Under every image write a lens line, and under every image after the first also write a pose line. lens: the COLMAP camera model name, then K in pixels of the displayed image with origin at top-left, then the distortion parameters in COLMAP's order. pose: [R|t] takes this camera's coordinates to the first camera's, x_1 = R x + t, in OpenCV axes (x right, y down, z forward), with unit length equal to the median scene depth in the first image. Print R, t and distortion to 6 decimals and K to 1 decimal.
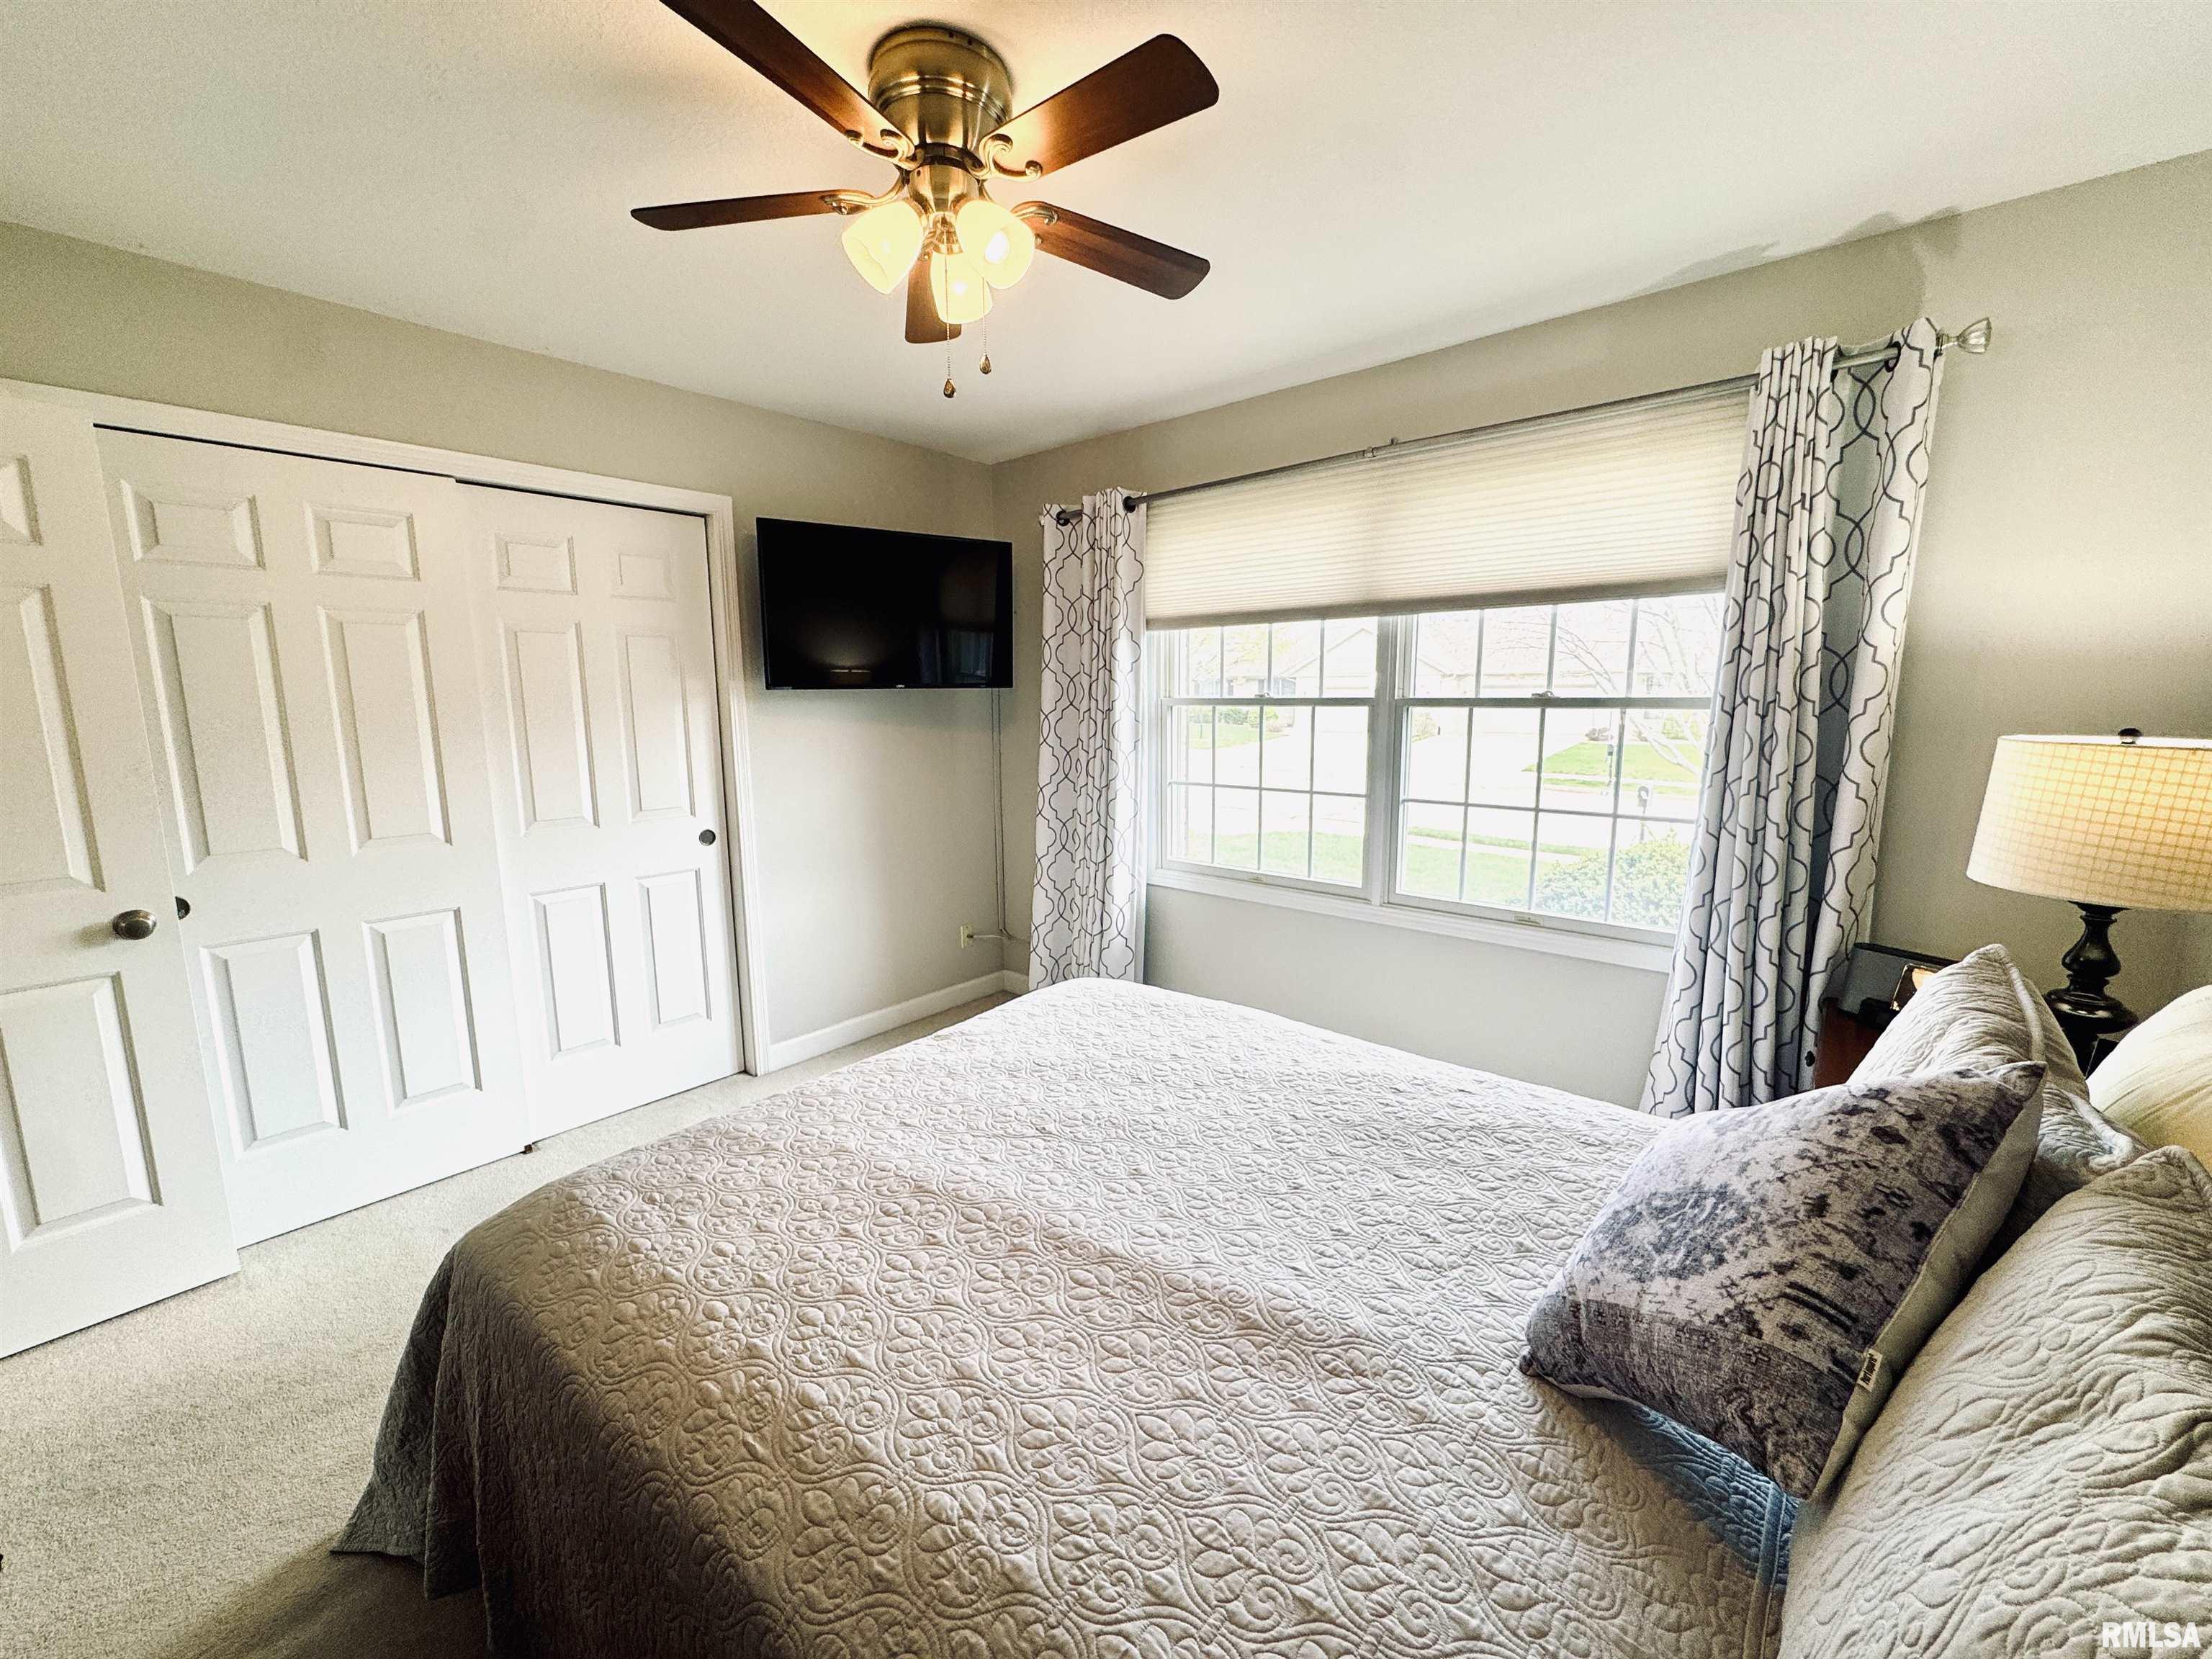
lens RADIAL K [[883.5, 0, 1108.1], [0, 883.5, 838.4], [0, 0, 1]] dist [-0.004365, 0.000850]
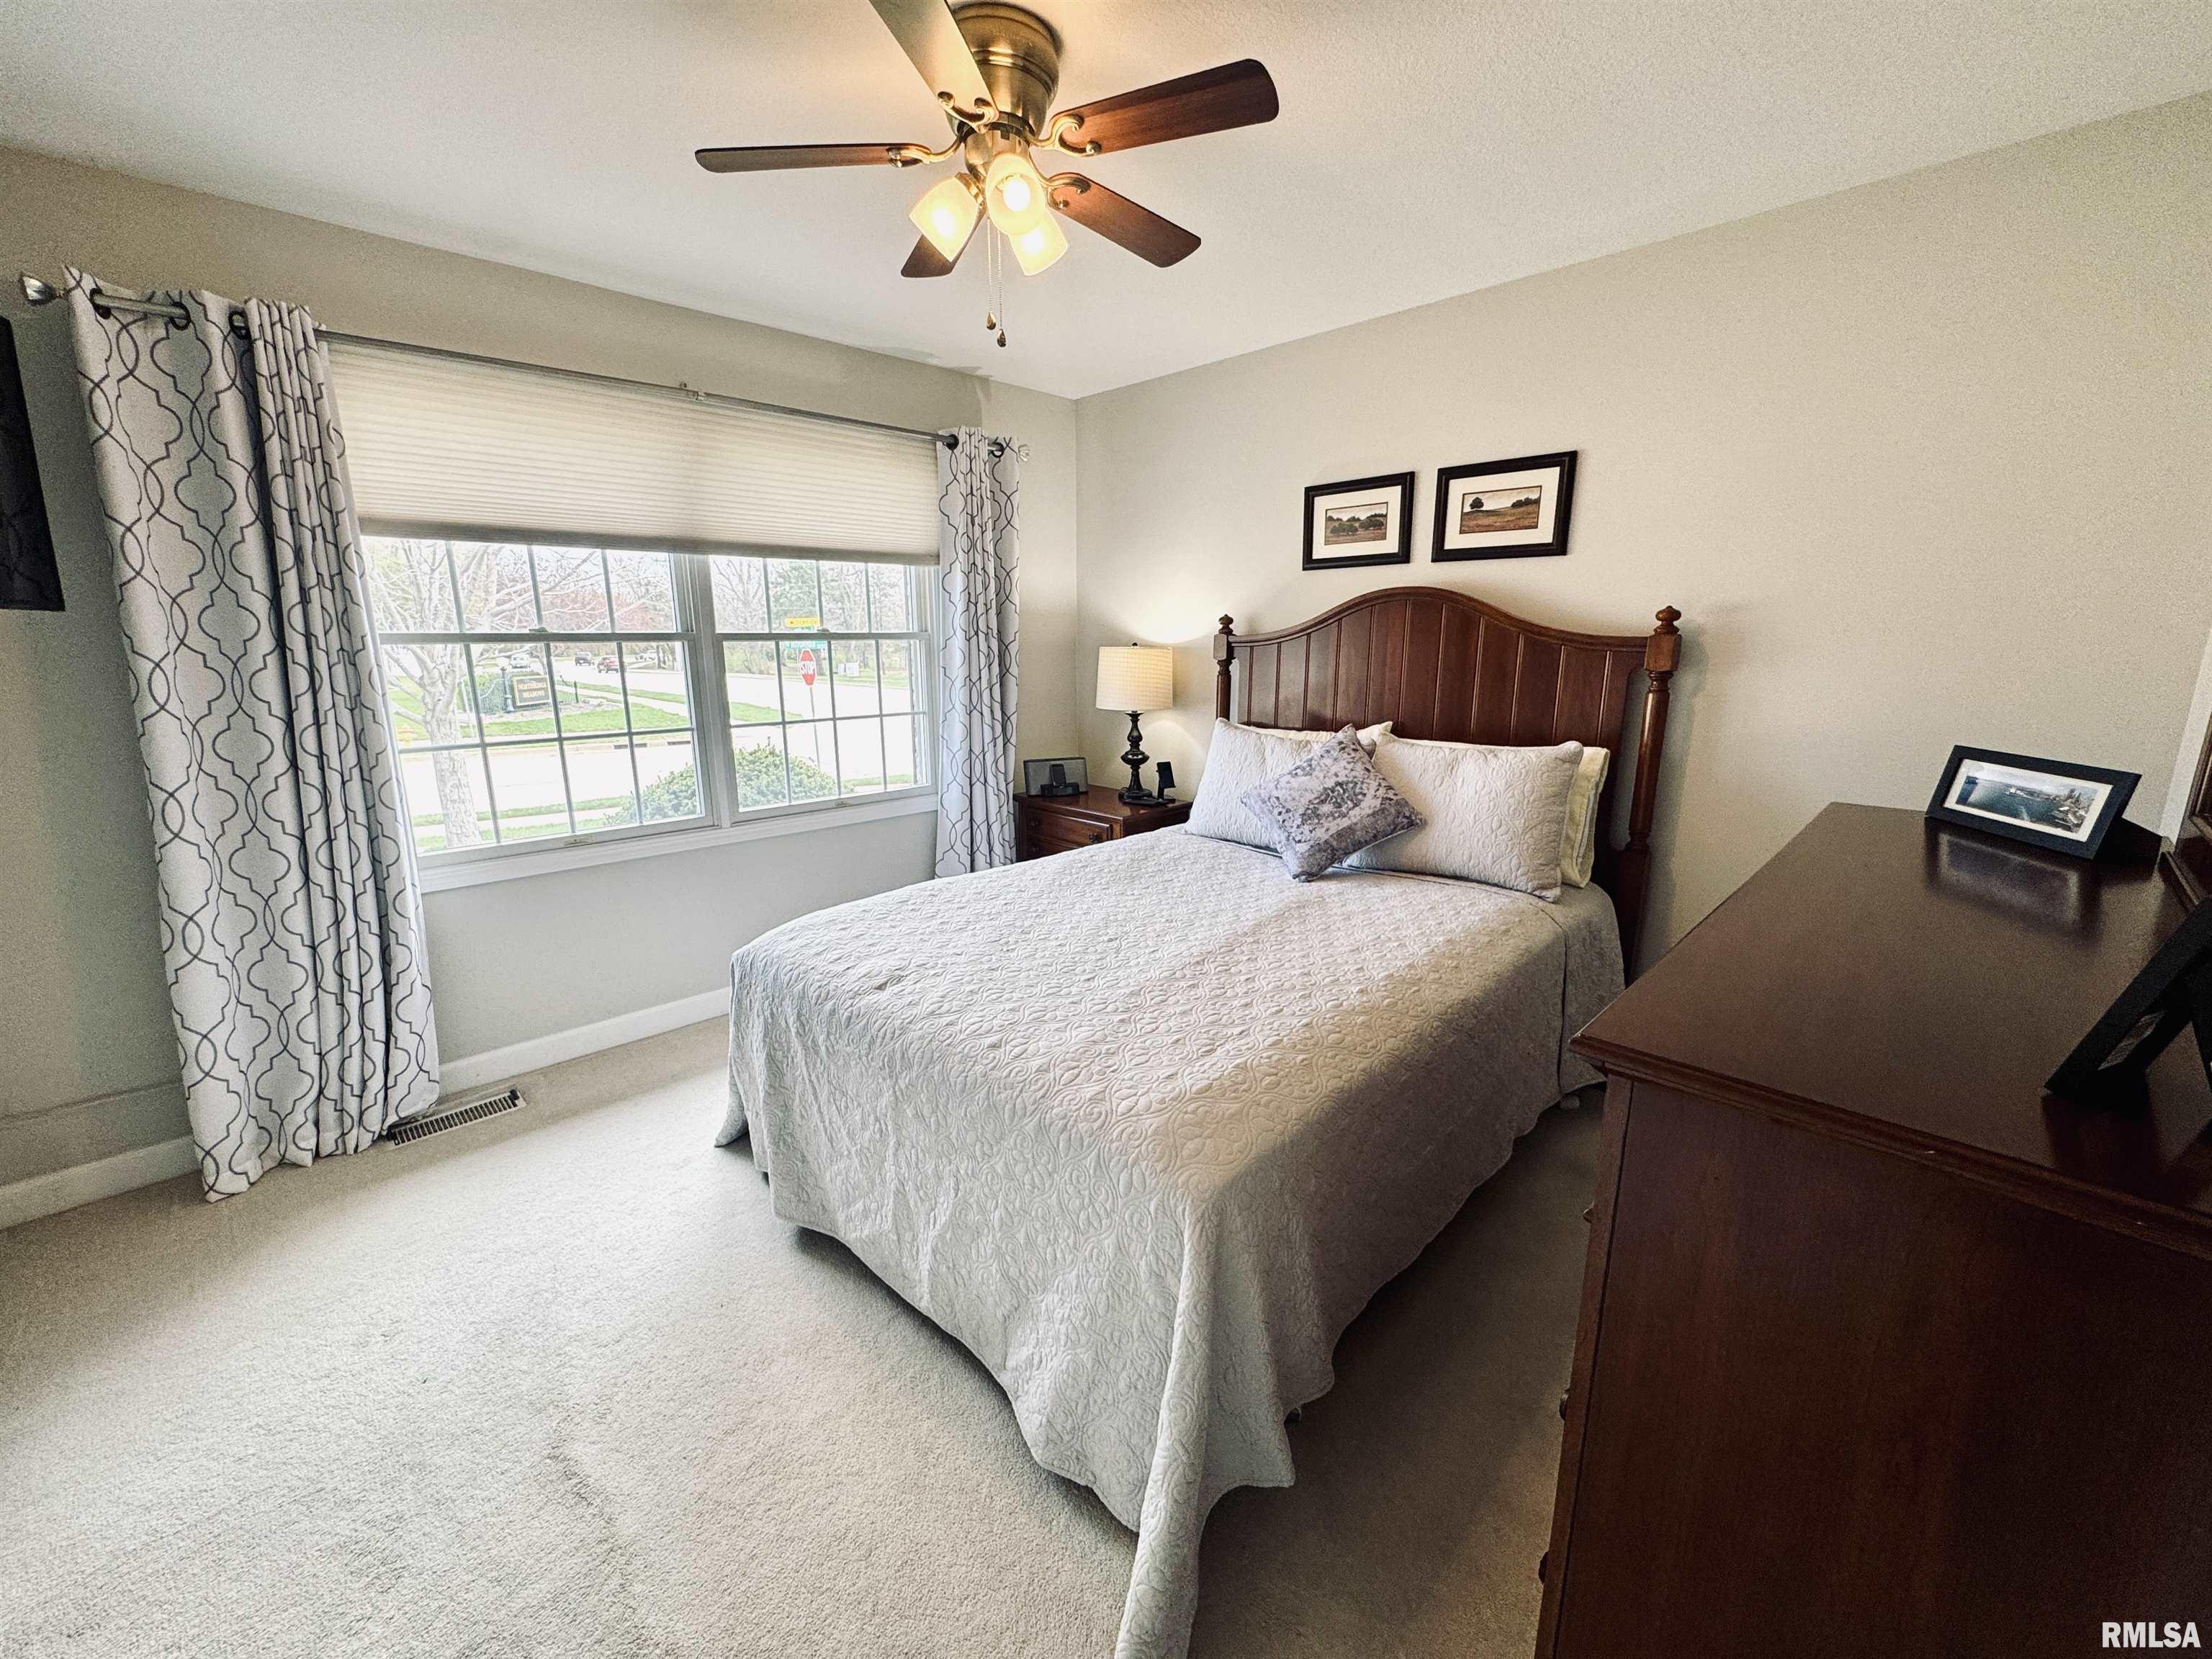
lens RADIAL K [[883.5, 0, 1111.2], [0, 883.5, 833.6], [0, 0, 1]] dist [-0.004365, 0.000850]
pose [[0.076411, -0.214203, 0.973796, -0.908785], [0.165655, 0.965805, 0.199447, -0.069686], [-0.983219, 0.146074, 0.109282, 0.542564]]
